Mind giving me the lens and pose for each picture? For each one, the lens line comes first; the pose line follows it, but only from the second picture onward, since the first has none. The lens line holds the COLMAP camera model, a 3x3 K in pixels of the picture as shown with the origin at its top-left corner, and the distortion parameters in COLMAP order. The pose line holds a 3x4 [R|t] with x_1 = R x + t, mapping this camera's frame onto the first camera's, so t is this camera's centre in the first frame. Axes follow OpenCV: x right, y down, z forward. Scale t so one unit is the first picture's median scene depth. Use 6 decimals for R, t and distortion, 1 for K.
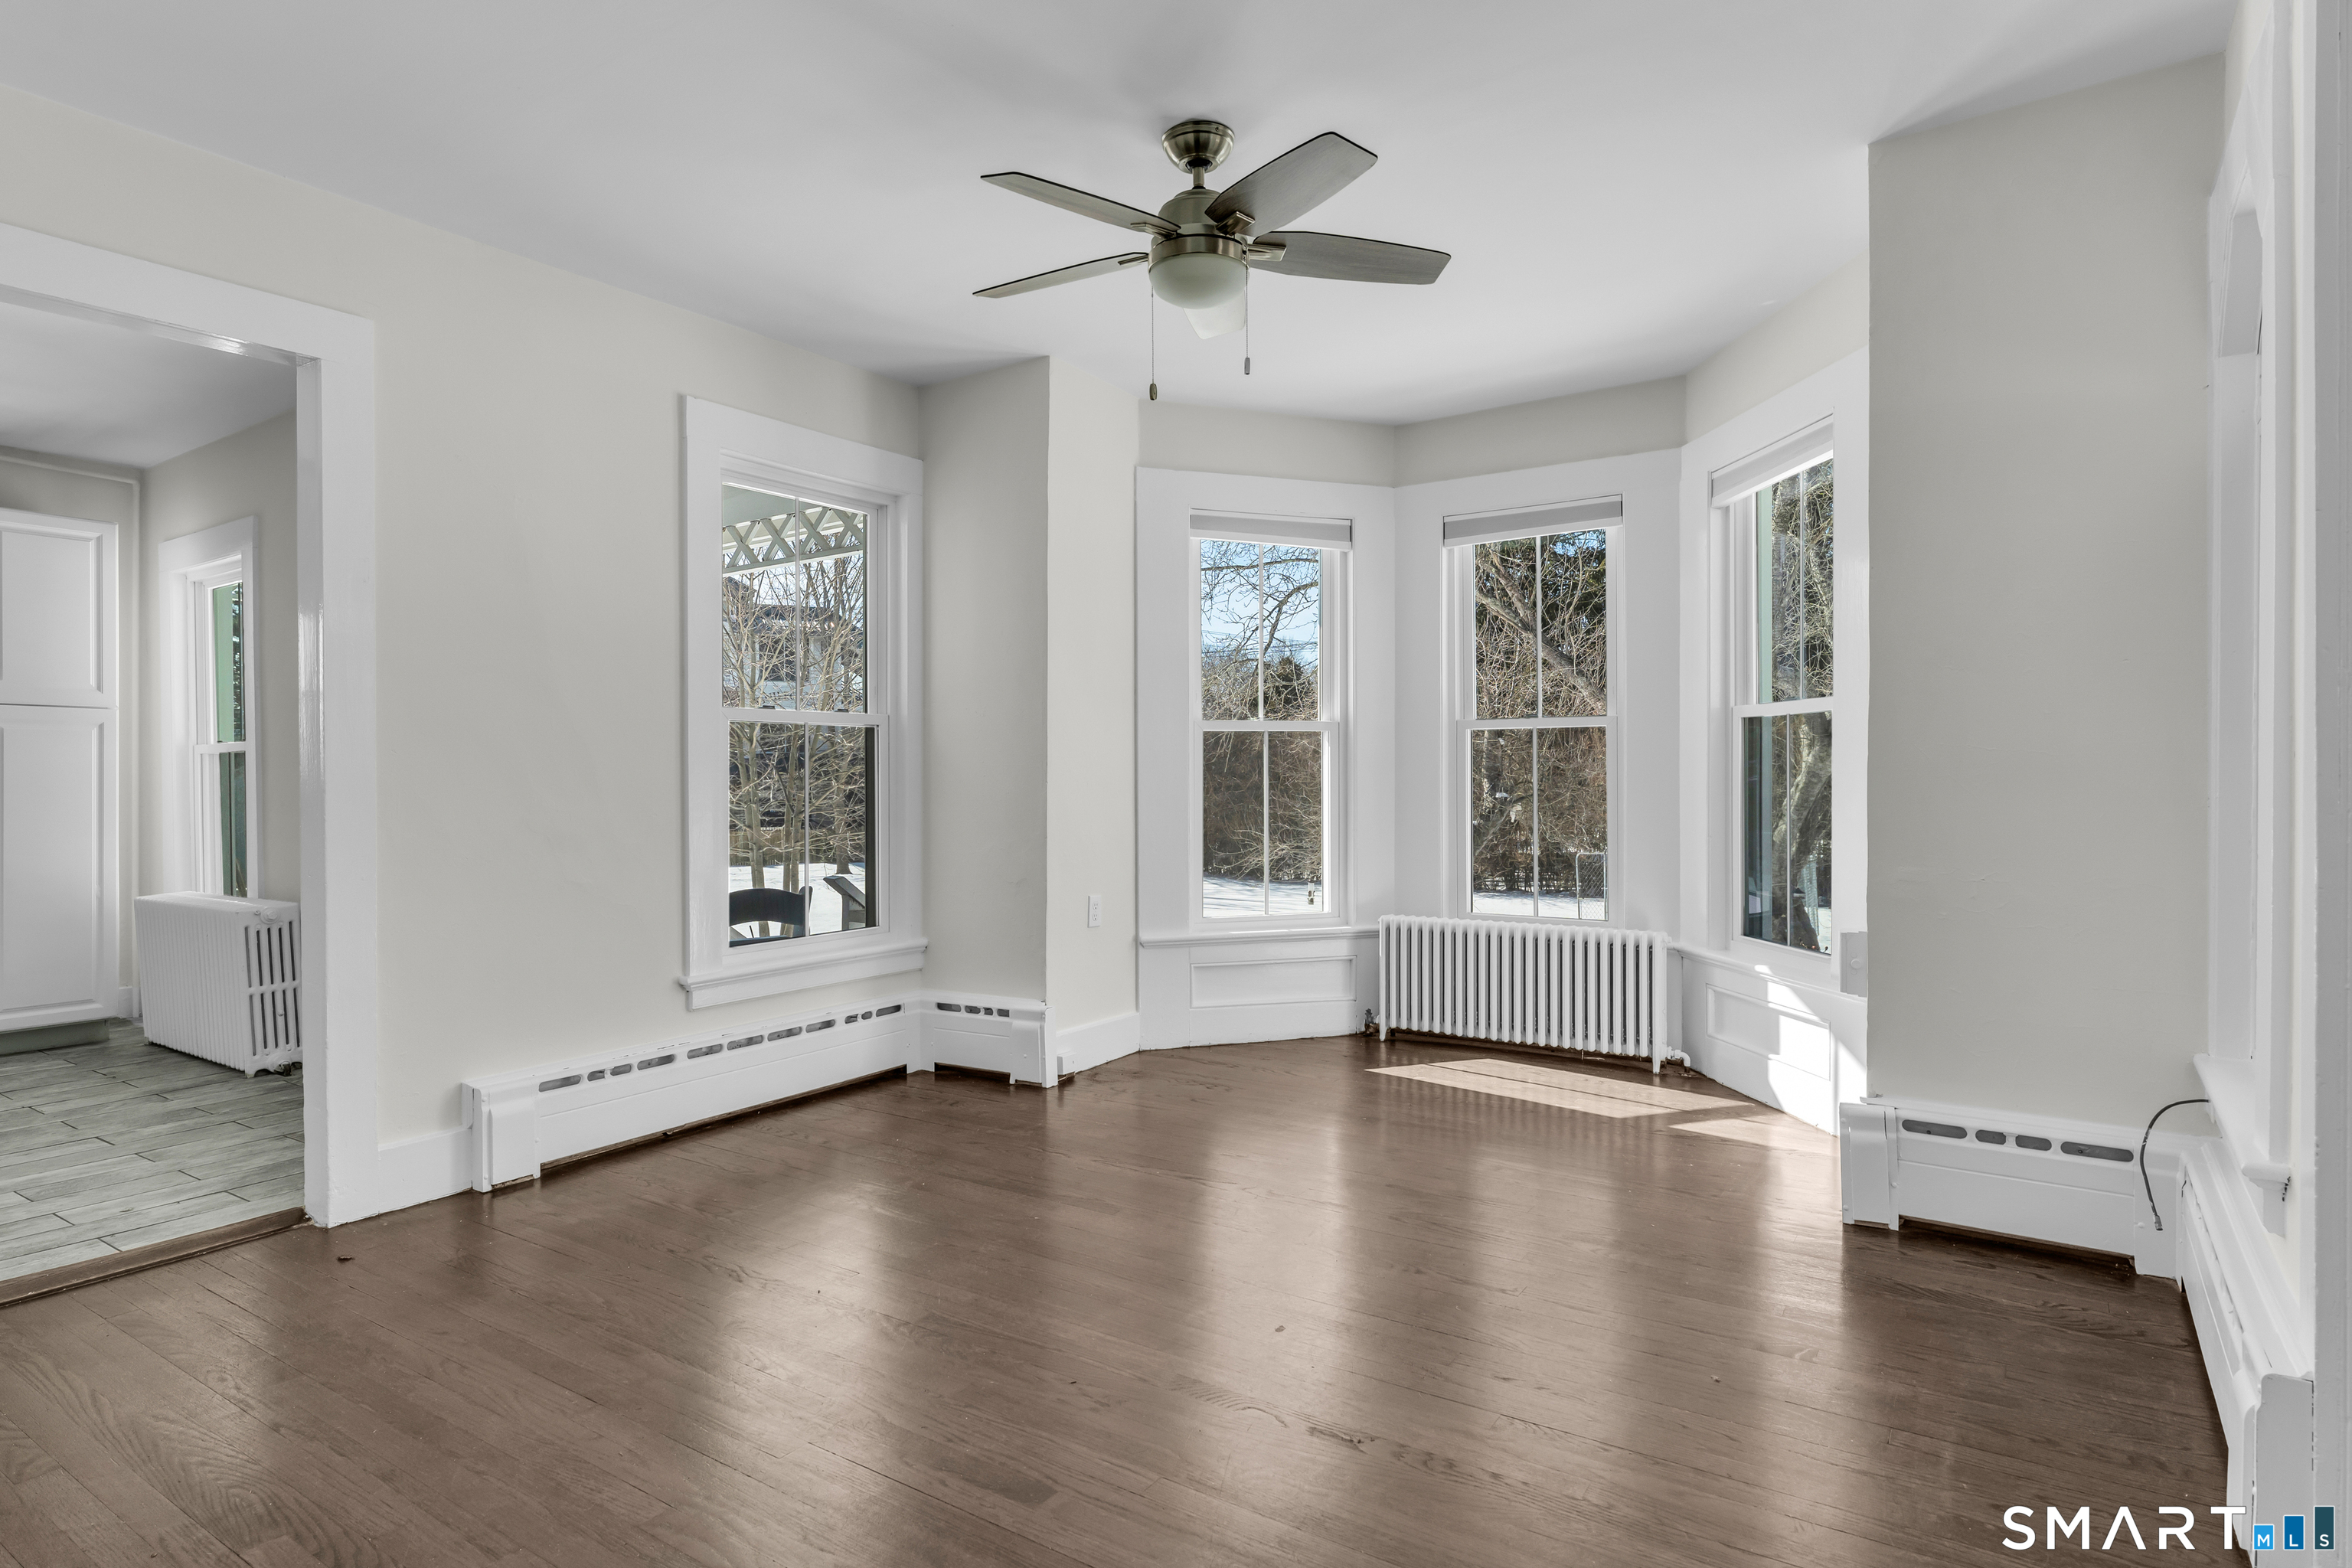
lens RADIAL K [[1255.8, 0, 1169.0], [0, 1255.8, 784.8], [0, 0, 1]] dist [-0.000351, 0.000285]
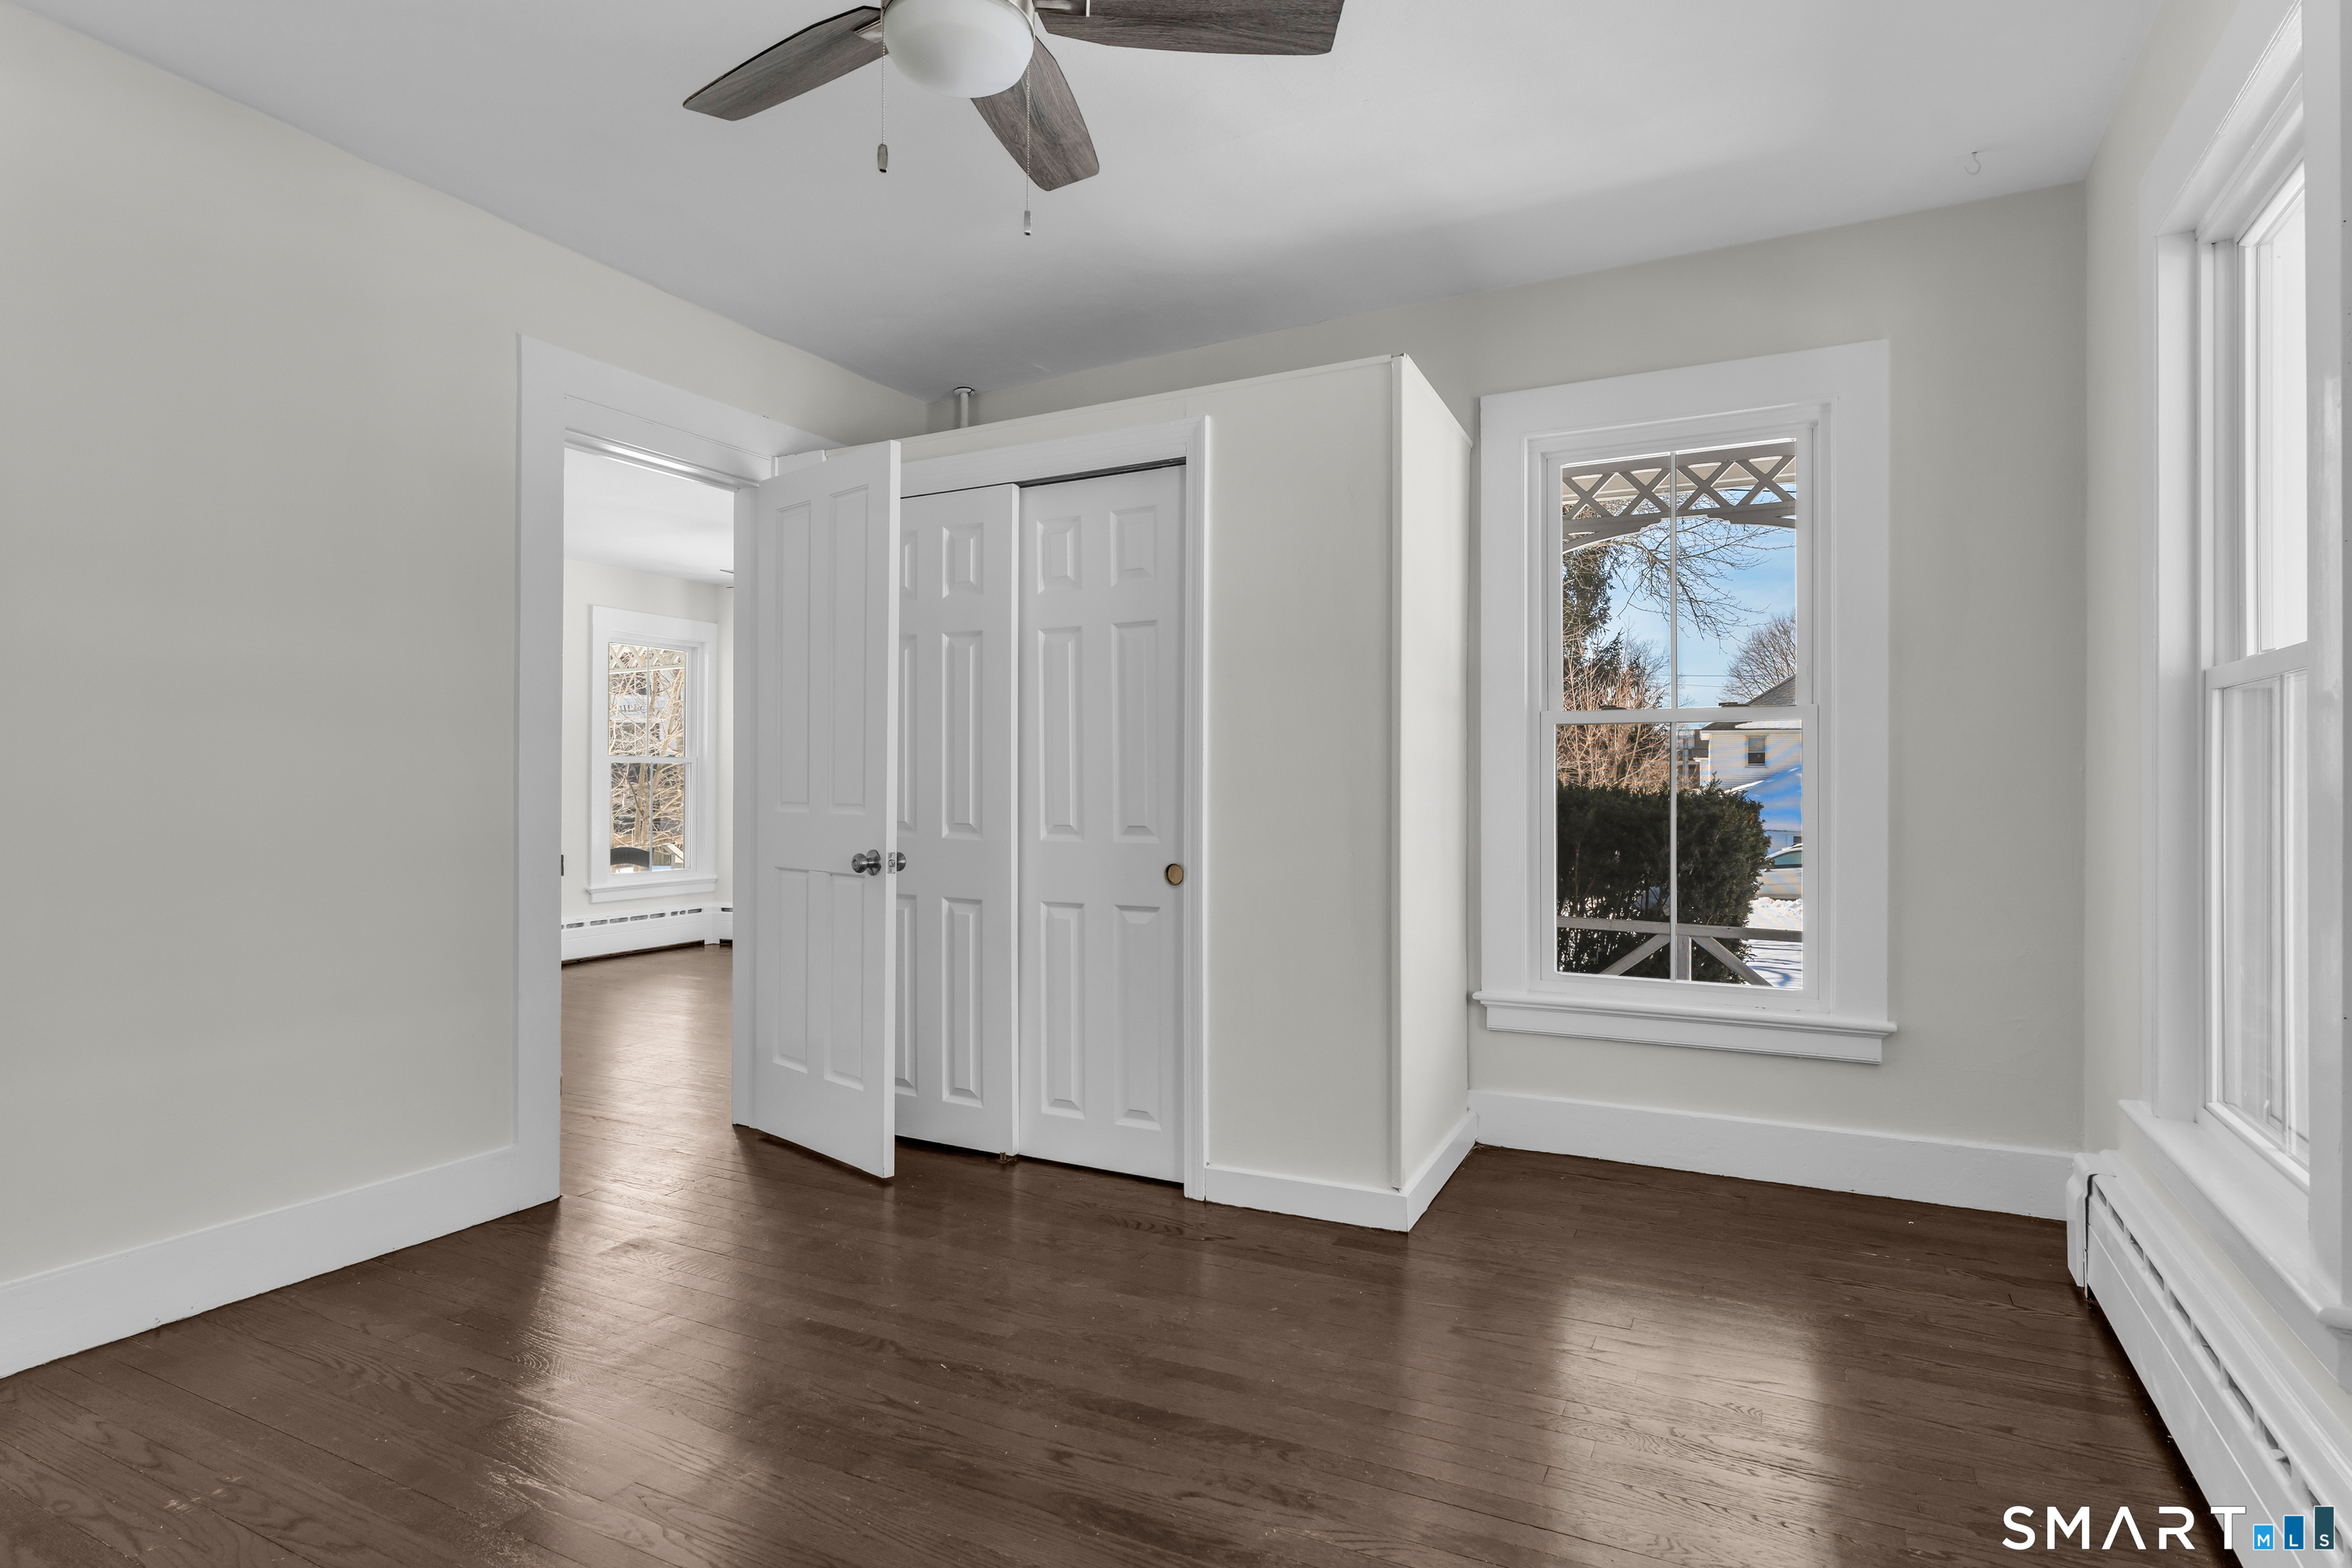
lens RADIAL K [[1255.8, 0, 1169.8], [0, 1255.8, 778.8], [0, 0, 1]] dist [-0.000351, 0.000285]
pose [[0.994308, 0.004927, 0.106430, 0.303391], [-0.003567, 0.999910, -0.012970, 0.000160], [-0.106484, 0.012517, 0.994236, -1.023296]]
